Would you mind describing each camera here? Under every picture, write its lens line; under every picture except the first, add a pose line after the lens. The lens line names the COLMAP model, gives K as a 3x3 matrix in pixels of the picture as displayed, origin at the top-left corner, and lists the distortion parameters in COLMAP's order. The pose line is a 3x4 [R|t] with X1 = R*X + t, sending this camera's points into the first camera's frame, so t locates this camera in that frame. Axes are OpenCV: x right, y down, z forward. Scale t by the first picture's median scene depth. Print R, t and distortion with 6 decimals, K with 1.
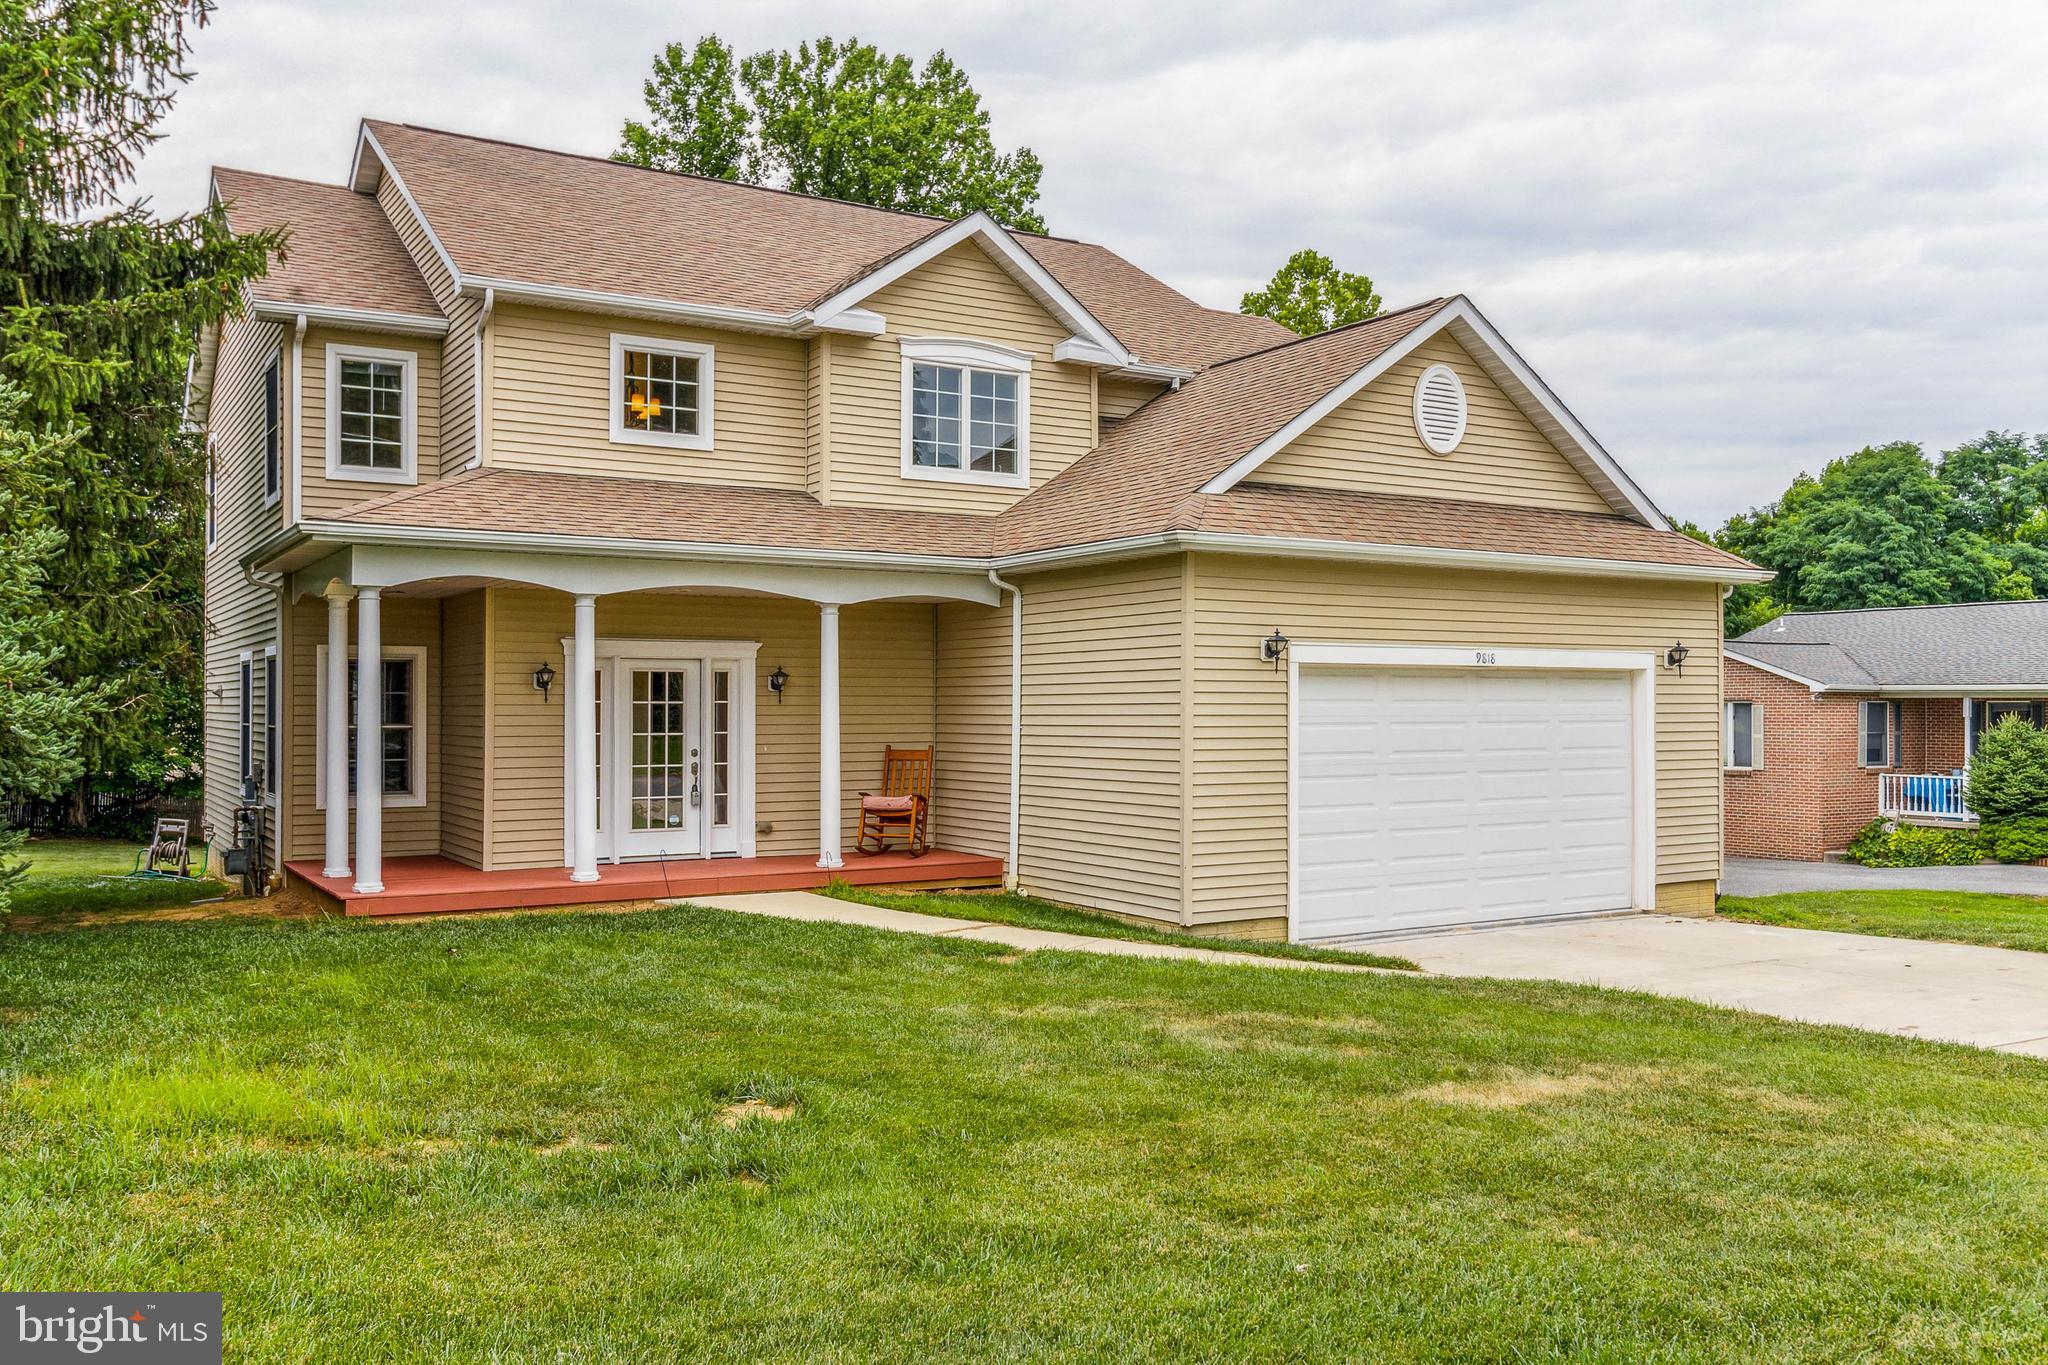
lens RADIAL K [[1677.7, 0, 1024.0], [0, 1677.7, 682.5], [0, 0, 1]] dist [0.003232, 0.000989]
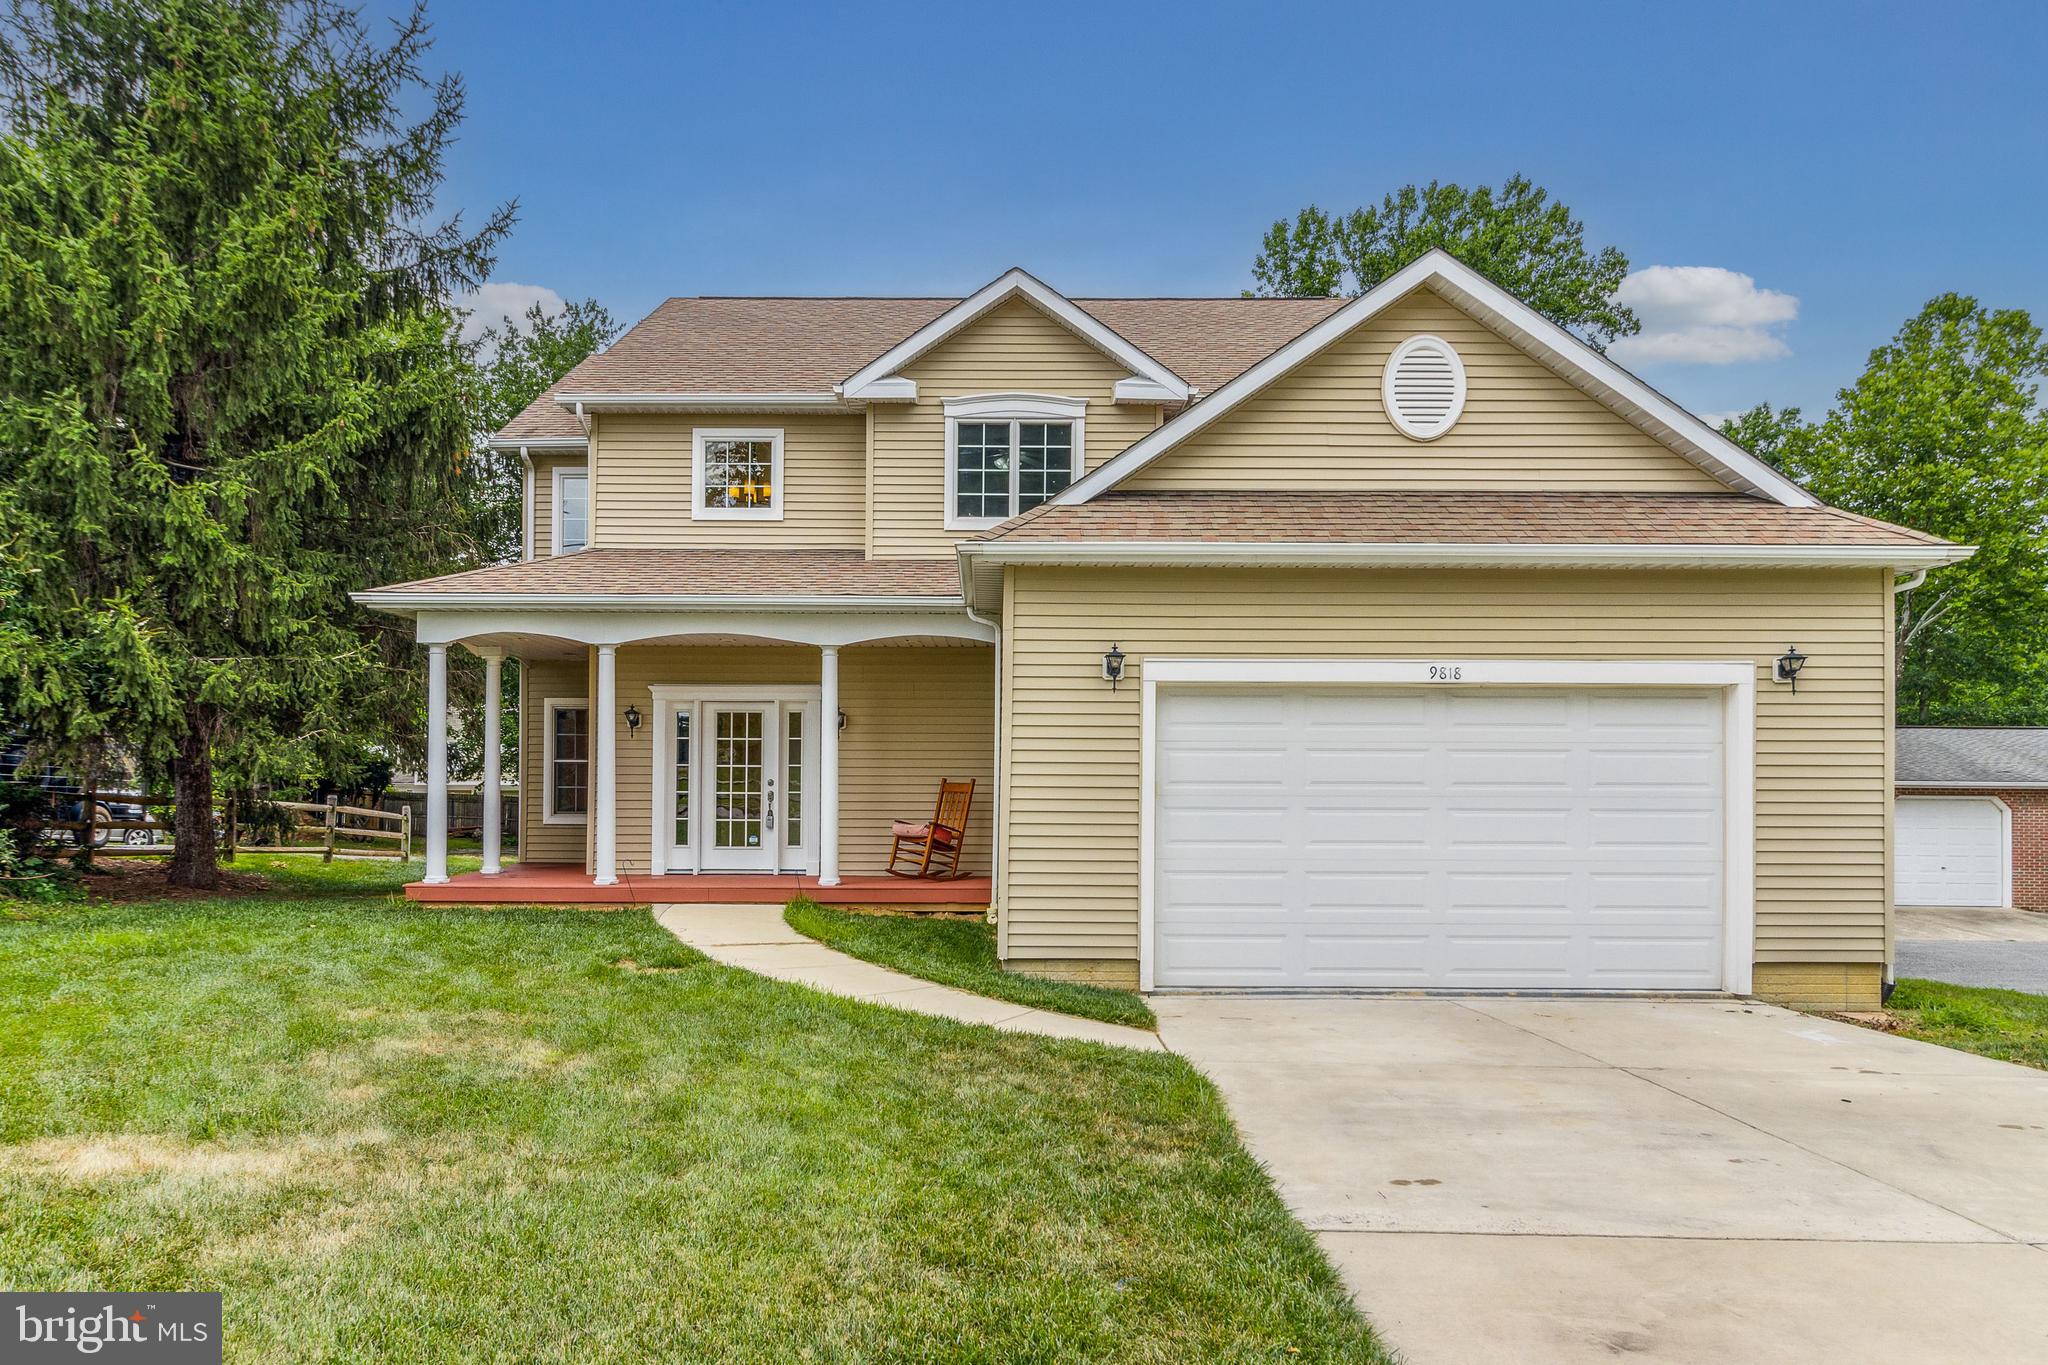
lens RADIAL K [[1317.9, 0, 996.7], [0, 1317.9, 761.4], [0, 0, 1]] dist [-0.000225, 0.001915]
pose [[0.846508, -0.002159, -0.532372, 0.416931], [0.001811, 0.999998, -0.001176, 0.028570], [0.532373, 0.000032, 0.846510, 0.310659]]
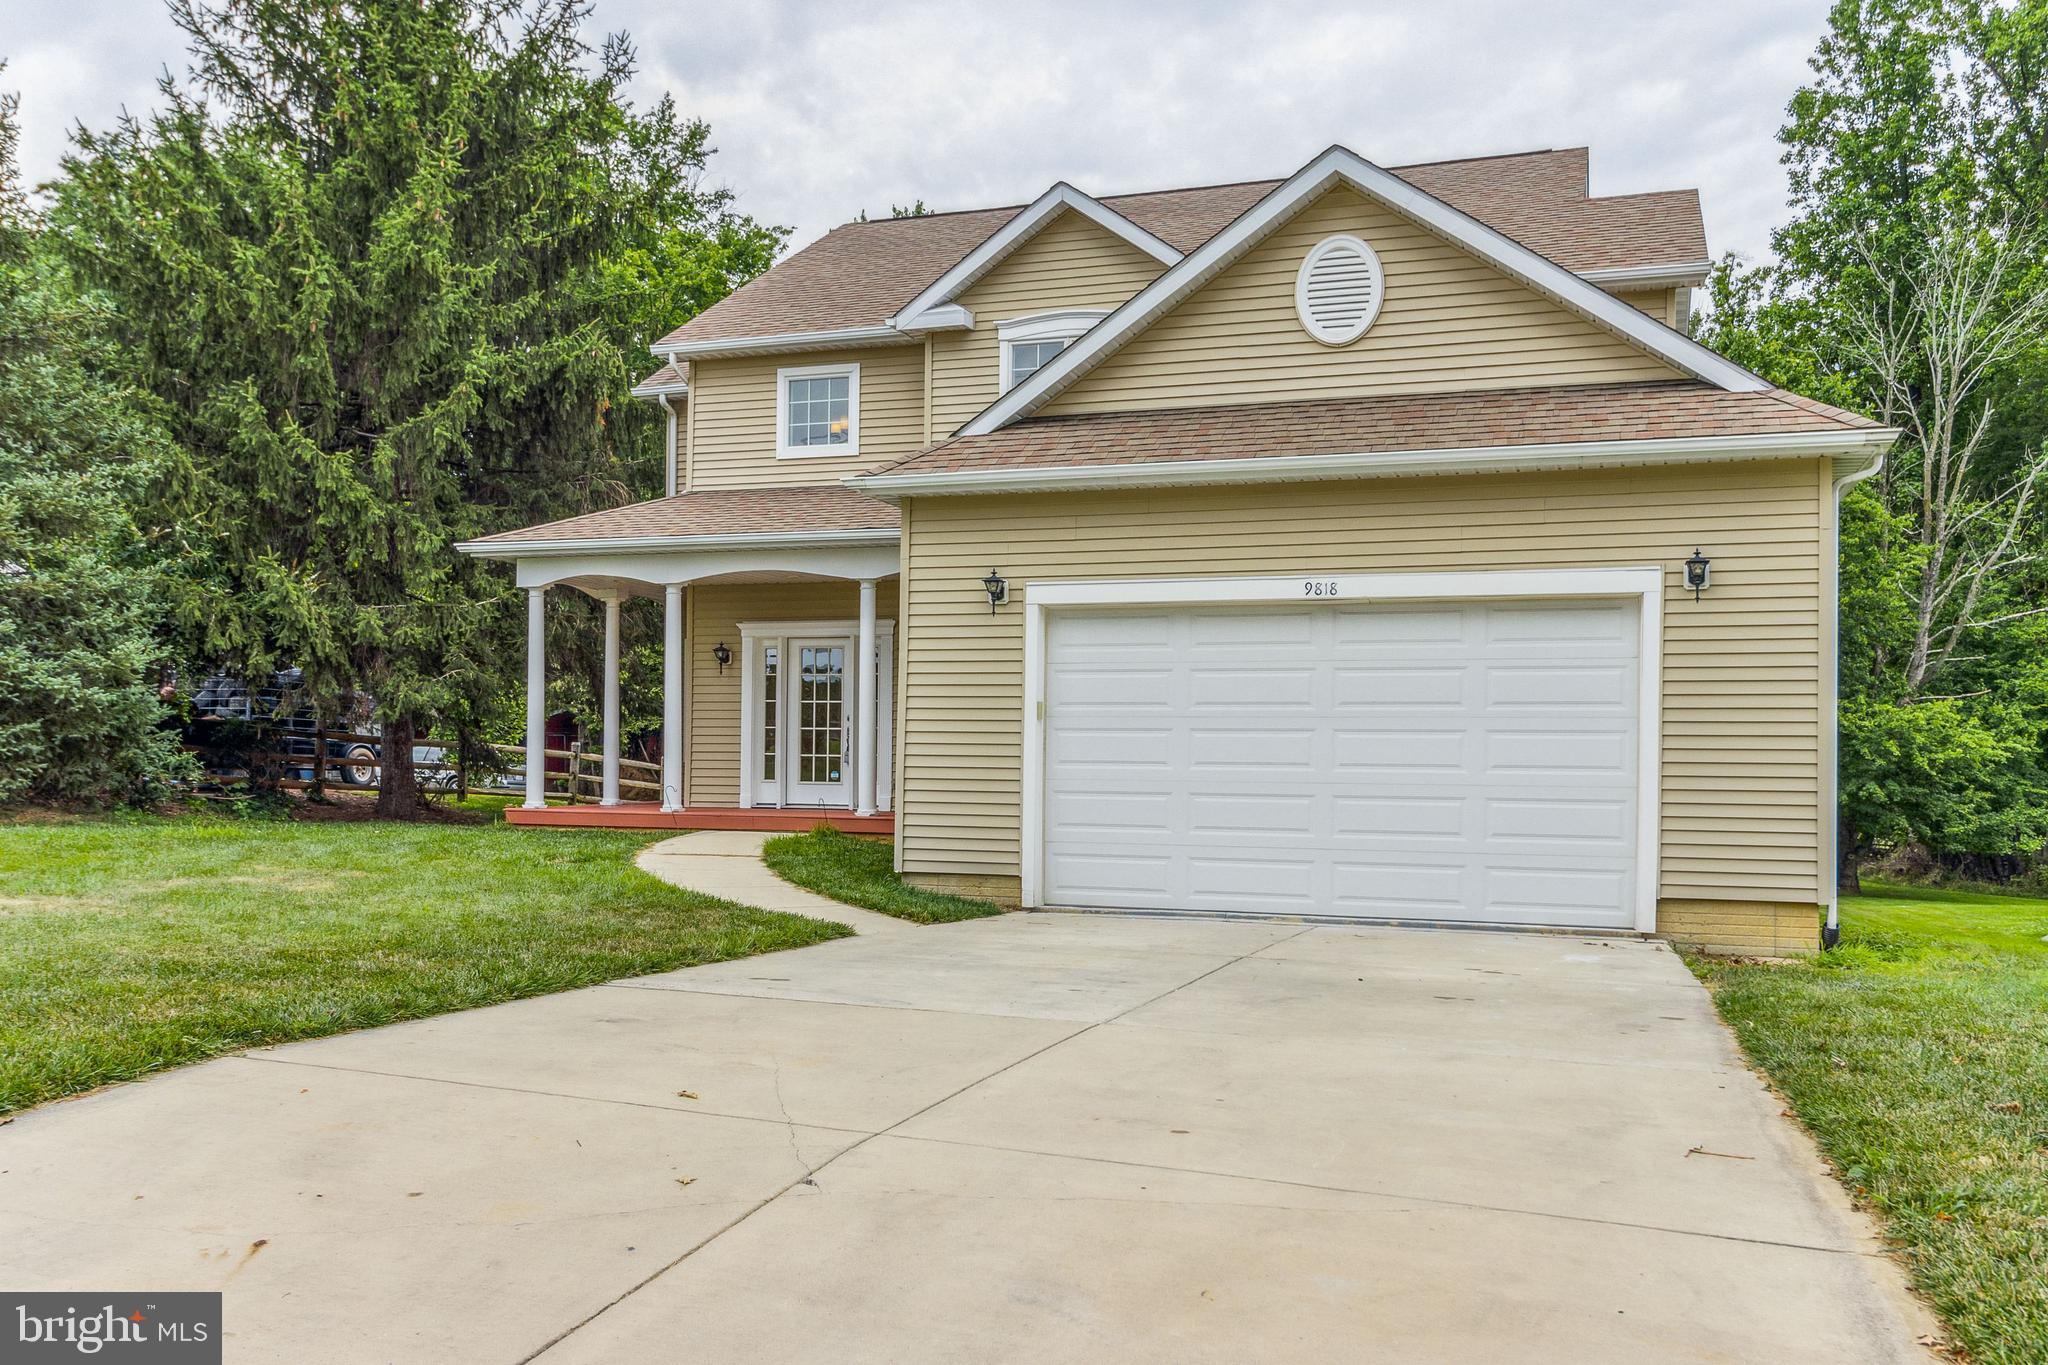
lens RADIAL K [[1663.9, 0, 1021.1], [0, 1663.9, 729.9], [0, 0, 1]] dist [0.003666, 0.001483]
pose [[0.633200, -0.001597, -0.773986, 0.770267], [0.000677, 0.999999, -0.001509, 0.052222], [0.773988, 0.000432, 0.633201, 0.363570]]
